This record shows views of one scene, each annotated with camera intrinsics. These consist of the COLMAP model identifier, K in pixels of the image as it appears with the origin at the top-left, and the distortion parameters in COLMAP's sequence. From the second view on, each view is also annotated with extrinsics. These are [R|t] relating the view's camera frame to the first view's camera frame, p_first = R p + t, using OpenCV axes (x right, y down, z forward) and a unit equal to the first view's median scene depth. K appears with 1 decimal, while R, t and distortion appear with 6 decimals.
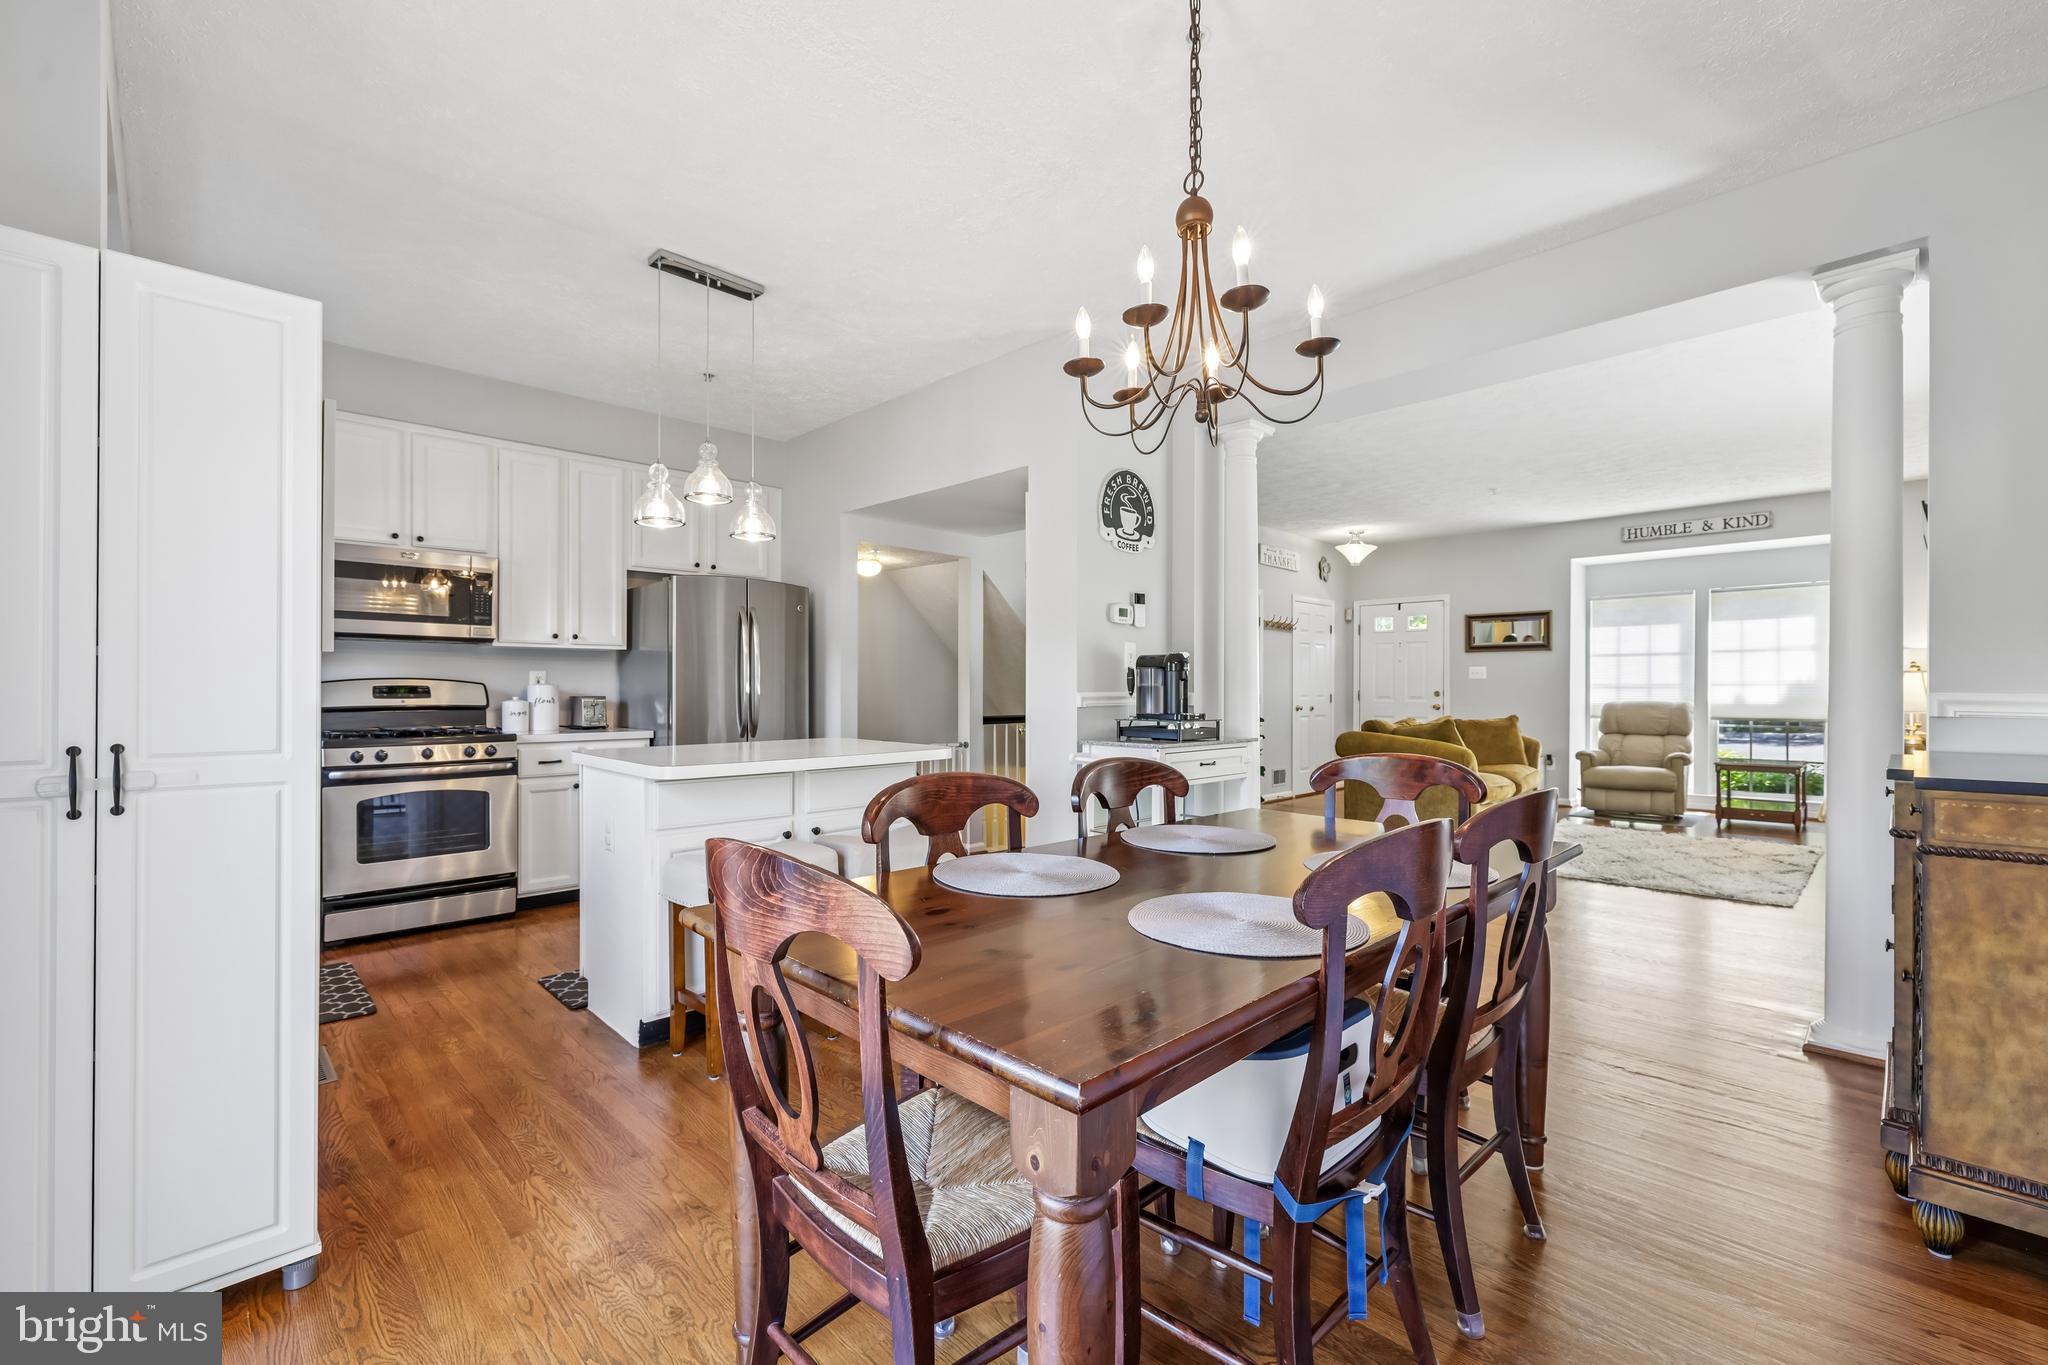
lens RADIAL K [[881.2, 0, 986.6], [0, 881.2, 696.7], [0, 0, 1]] dist [-0.031409, 0.000243]
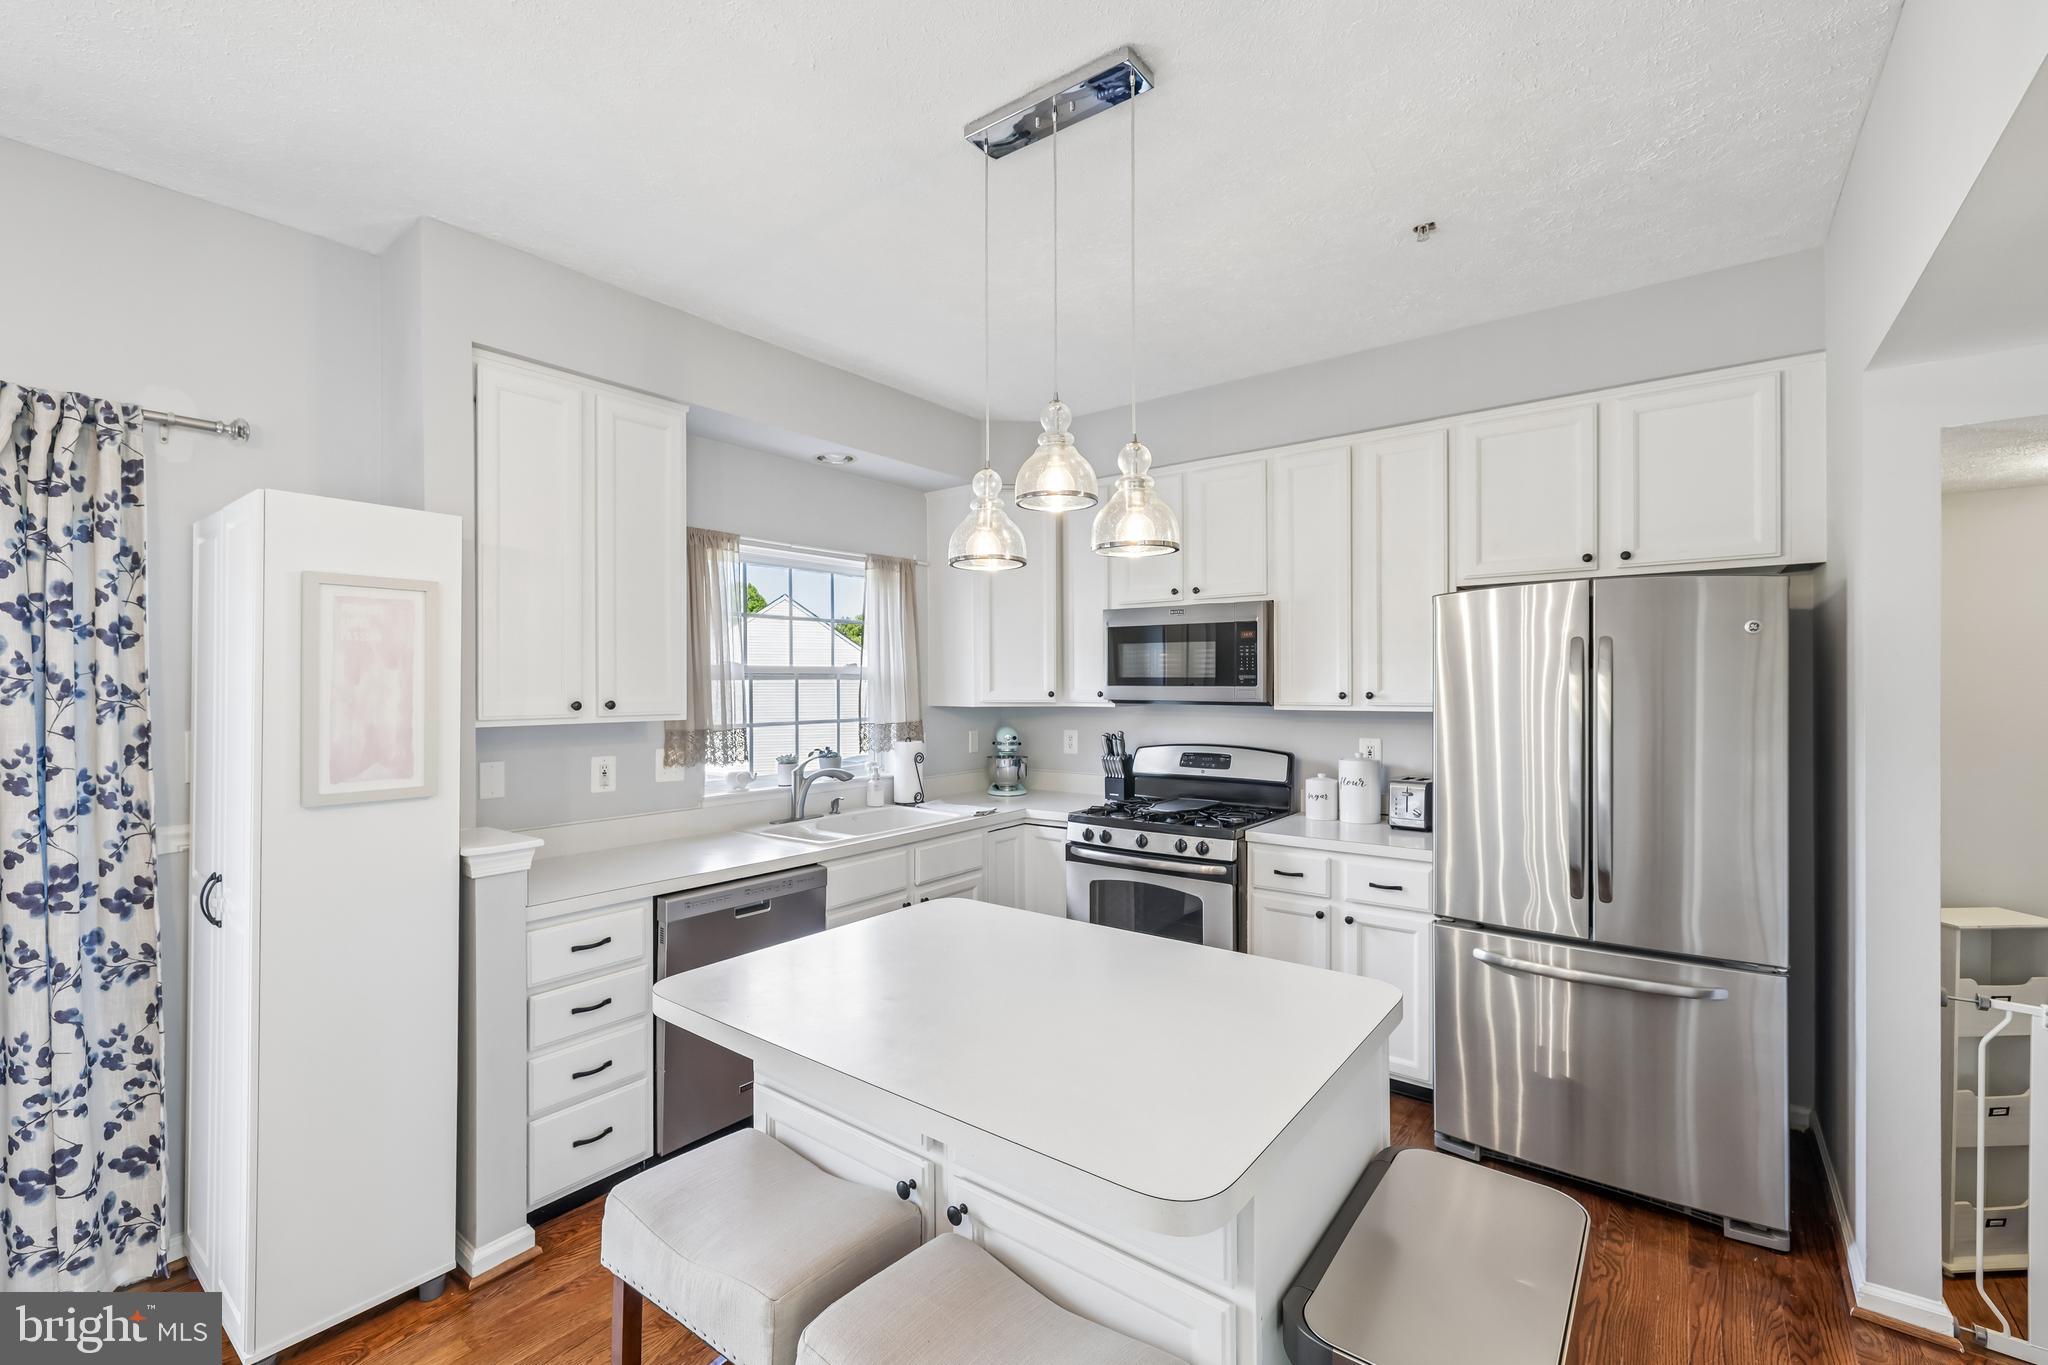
lens RADIAL K [[859.3, 0, 1010.5], [0, 859.3, 680.4], [0, 0, 1]] dist [-0.002528, -0.000117]
pose [[0.142752, -0.005940, -0.989741, 0.113790], [-0.001889, 0.999979, -0.006274, -0.052548], [0.989757, 0.002766, 0.142738, 0.429164]]
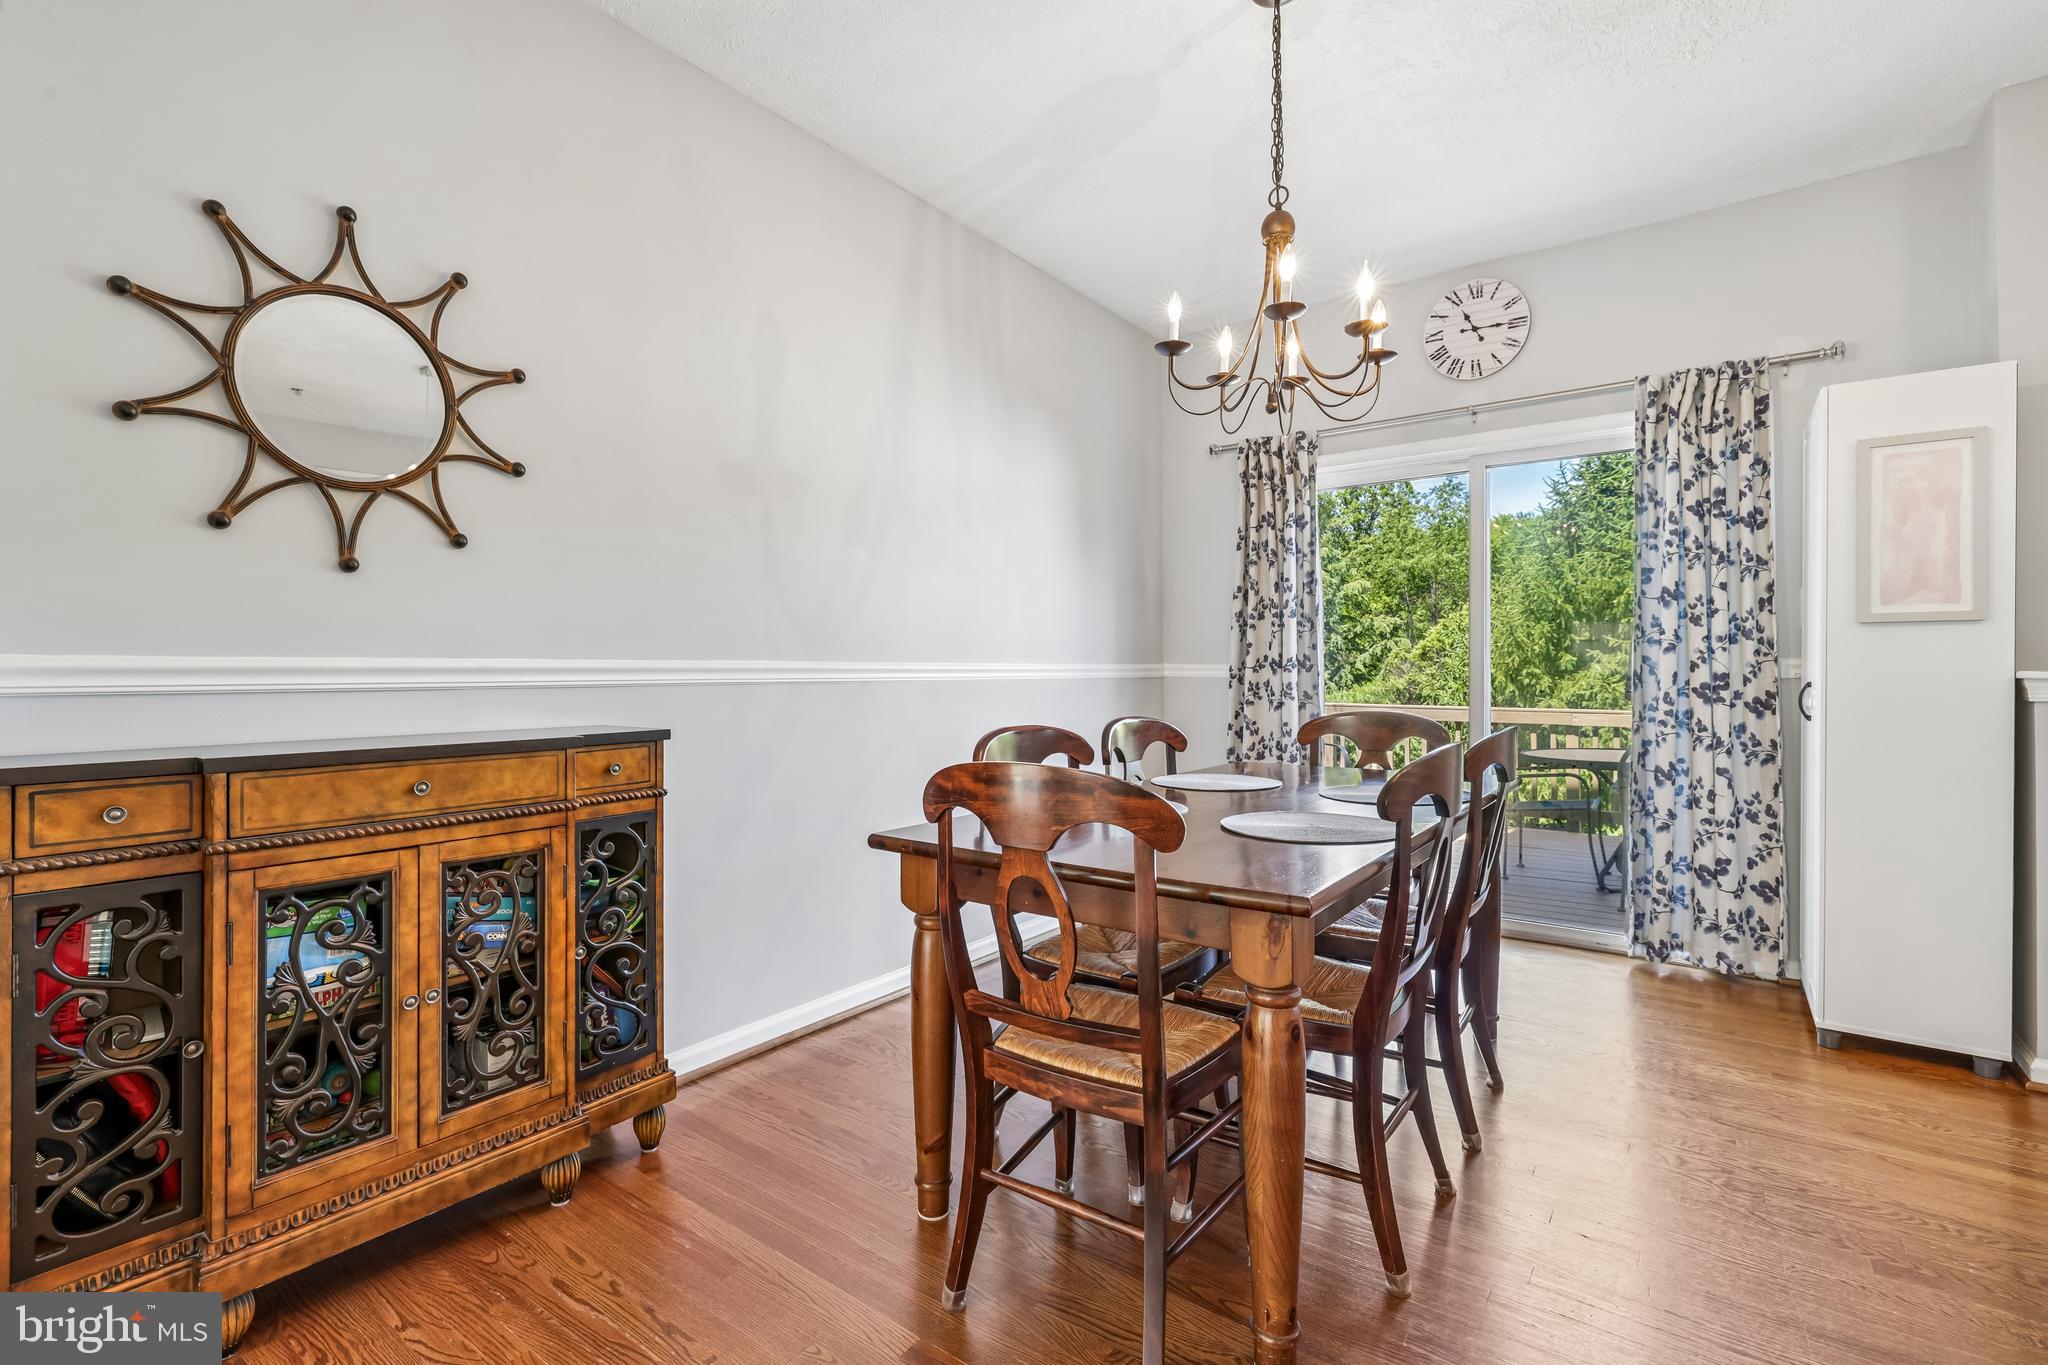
lens RADIAL K [[938.3, 0, 1024.6], [0, 938.3, 674.3], [0, 0, 1]] dist [-0.000724, 0.000358]
pose [[-0.985195, 0.005919, -0.171332, 0.217741], [0.004250, 0.999940, 0.010107, 0.002051], [0.171382, 0.009230, -0.985161, 0.568167]]
